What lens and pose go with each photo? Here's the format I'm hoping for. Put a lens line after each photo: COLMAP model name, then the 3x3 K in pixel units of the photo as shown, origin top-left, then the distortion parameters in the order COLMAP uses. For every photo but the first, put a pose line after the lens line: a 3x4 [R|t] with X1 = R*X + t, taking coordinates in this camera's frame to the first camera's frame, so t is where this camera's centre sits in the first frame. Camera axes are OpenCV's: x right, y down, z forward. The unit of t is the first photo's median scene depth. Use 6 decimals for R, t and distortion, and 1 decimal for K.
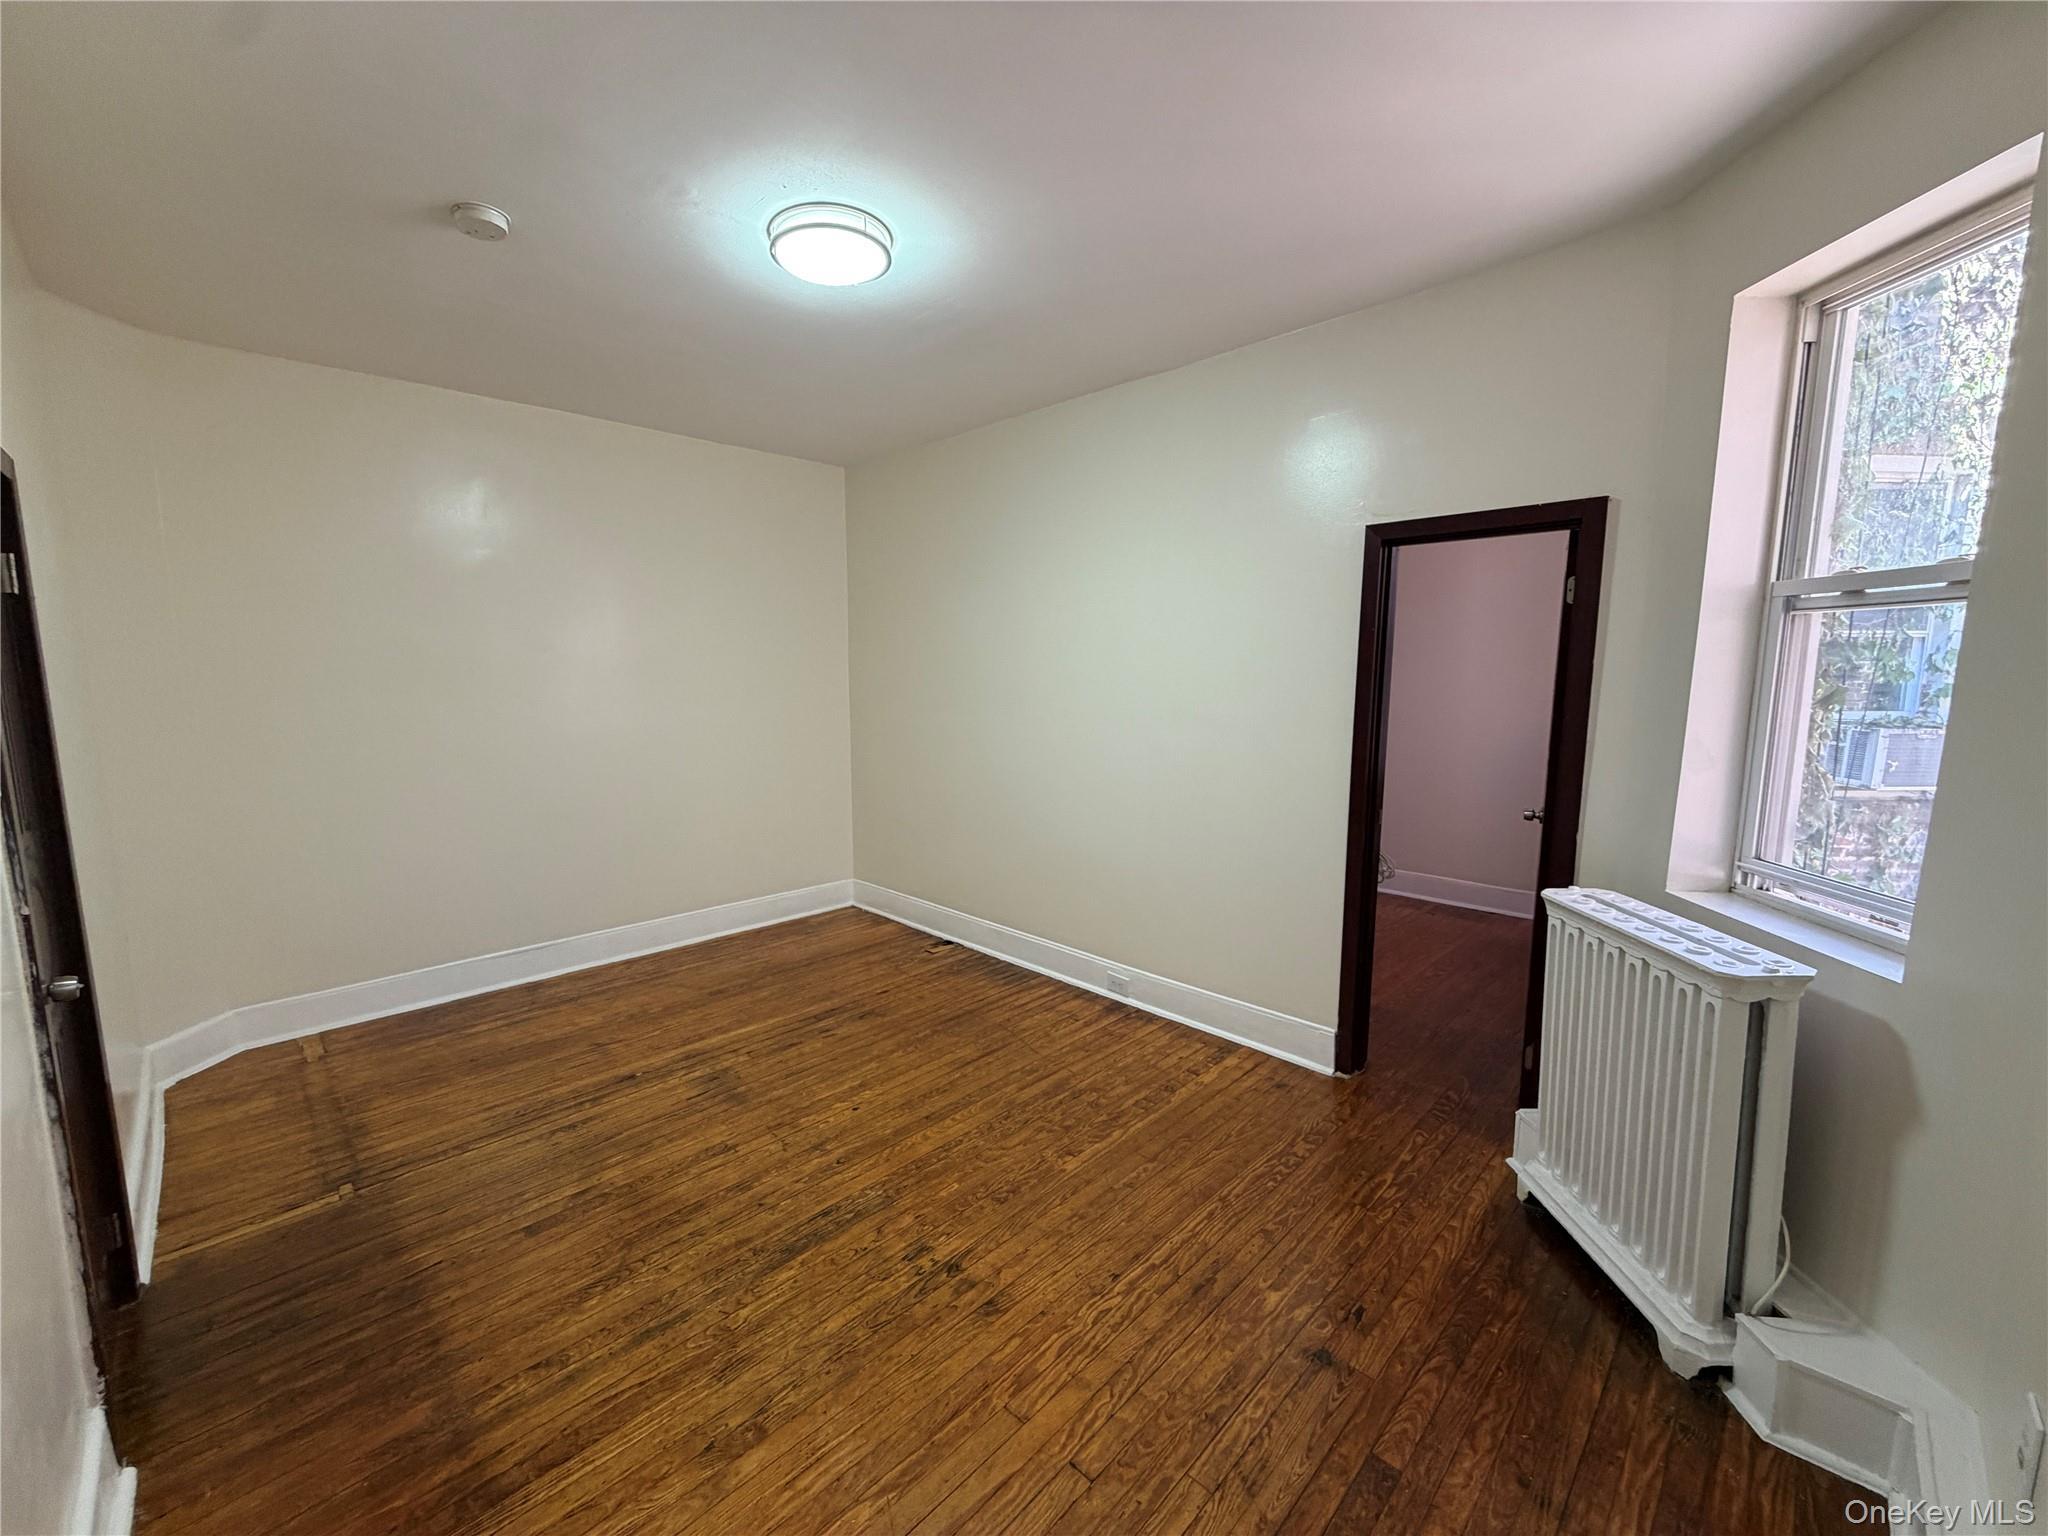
lens RADIAL K [[815.8, 0, 1012.6], [0, 815.8, 765.8], [0, 0, 1]] dist [-0.002340, 0.000471]
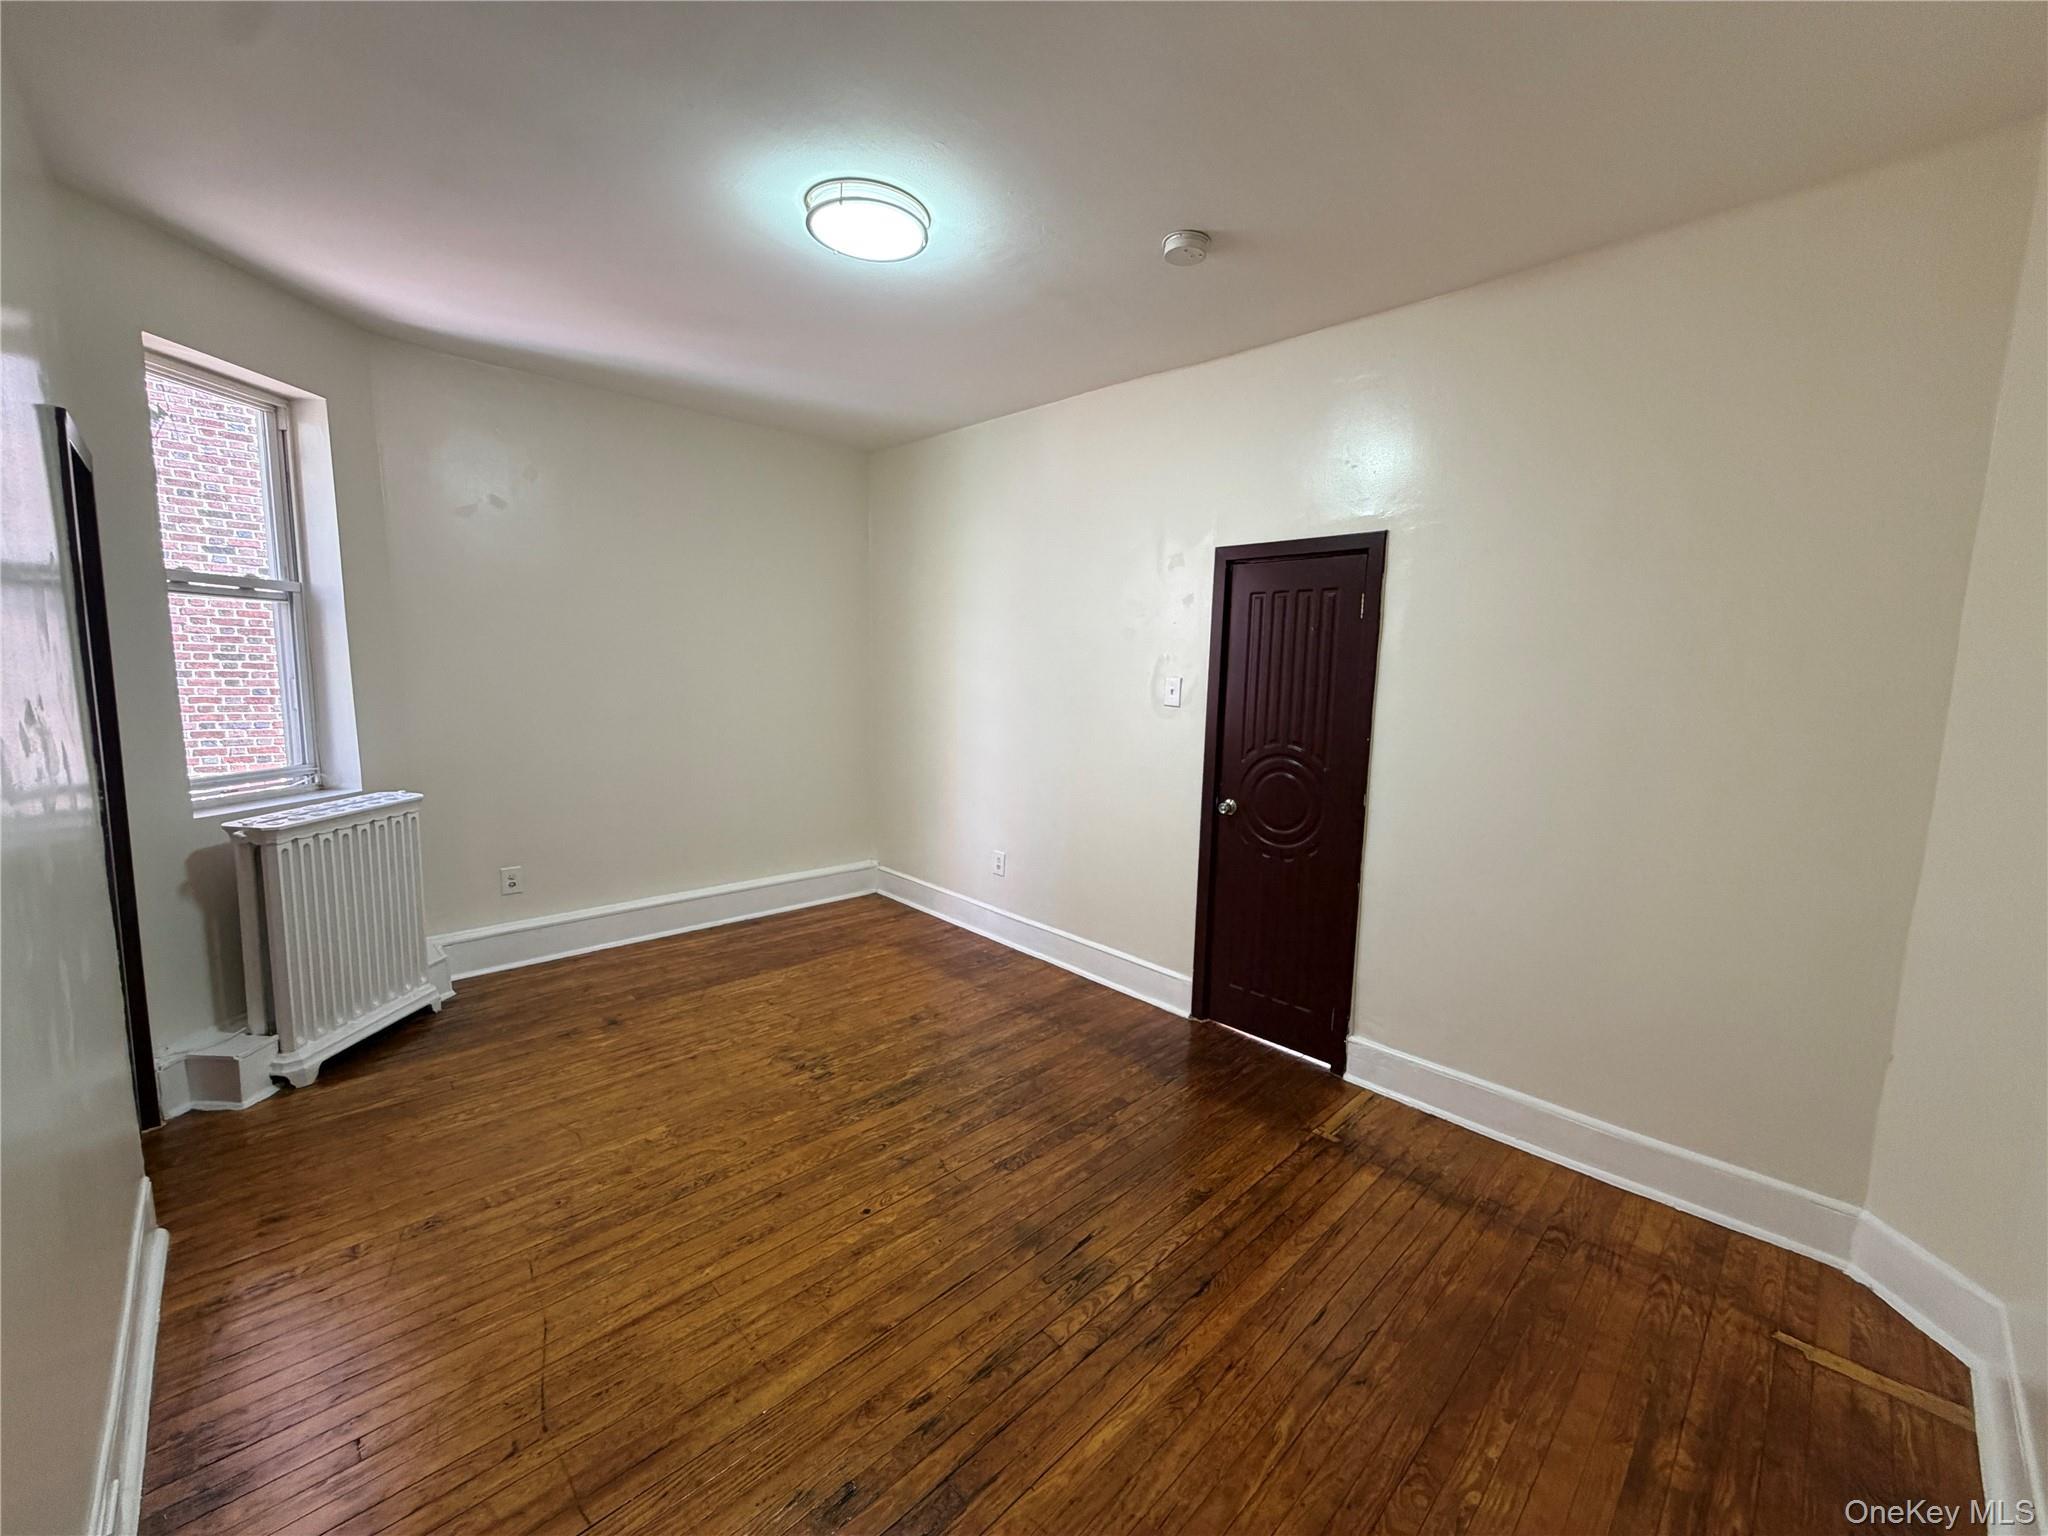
lens RADIAL K [[815.8, 0, 1020.8], [0, 815.8, 764.8], [0, 0, 1]] dist [-0.002340, 0.000471]
pose [[-0.999617, -0.027012, 0.006056, -0.428566], [-0.024723, 0.969530, 0.243722, -0.245628], [-0.012455, 0.243479, -0.969826, 2.122613]]
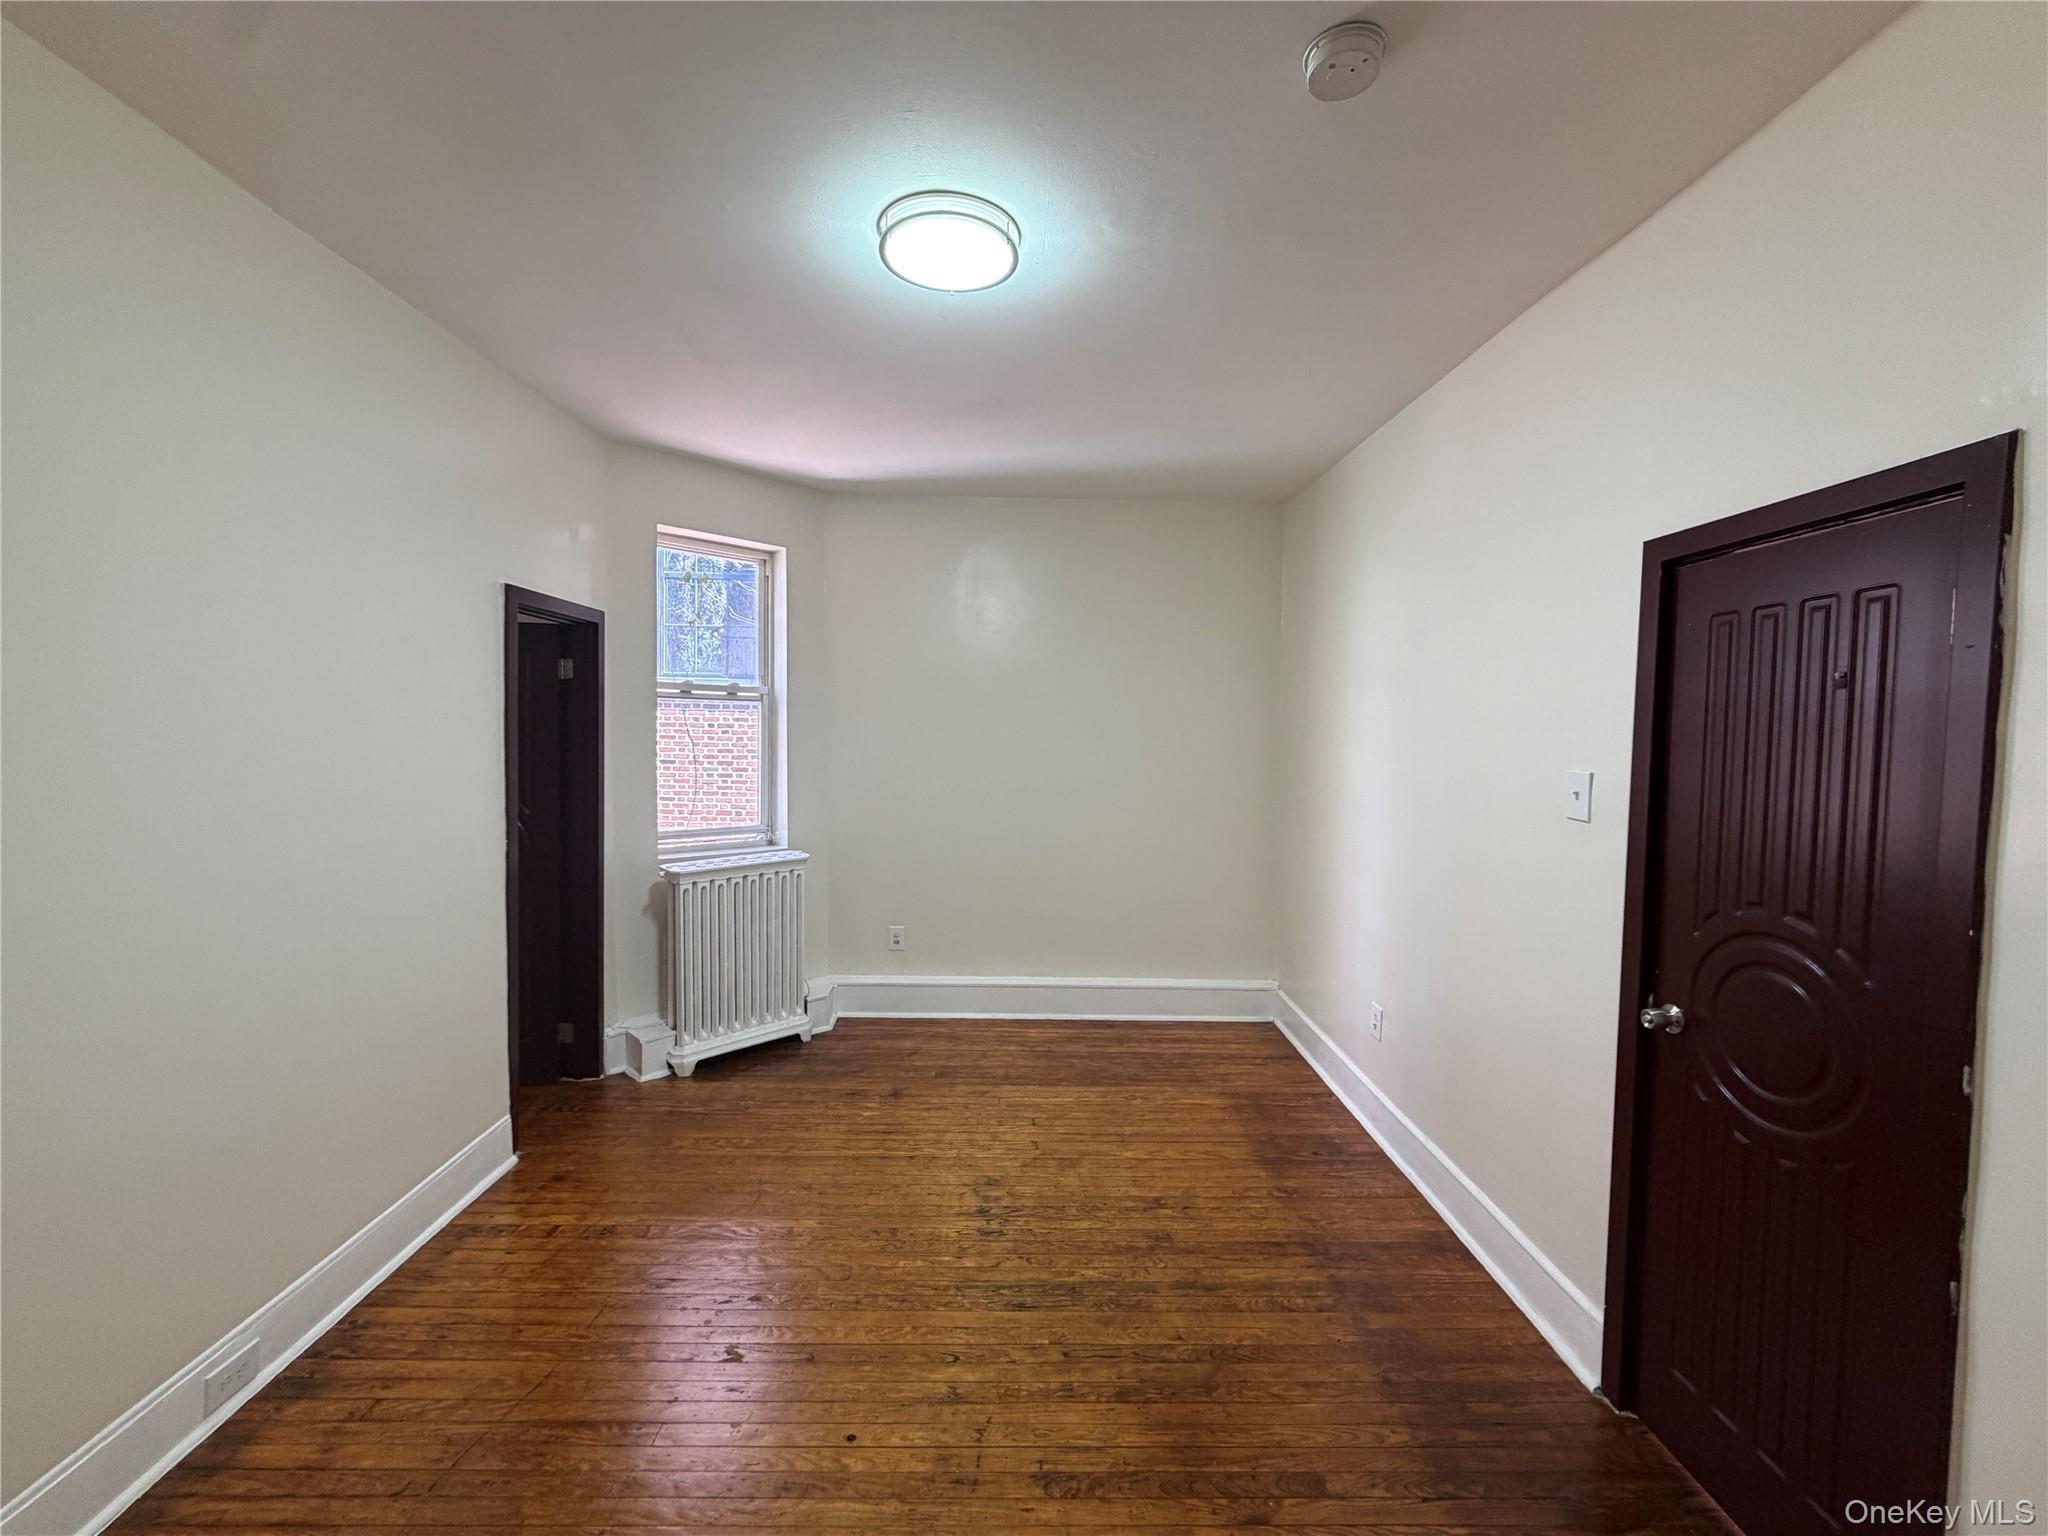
lens RADIAL K [[815.8, 0, 1019.9], [0, 815.8, 768.9], [0, 0, 1]] dist [-0.002340, 0.000471]
pose [[-0.719690, -0.044540, 0.692865, -0.889578], [0.069915, 0.988218, 0.136149, -0.205318], [-0.690766, 0.146427, -0.708097, 1.638088]]
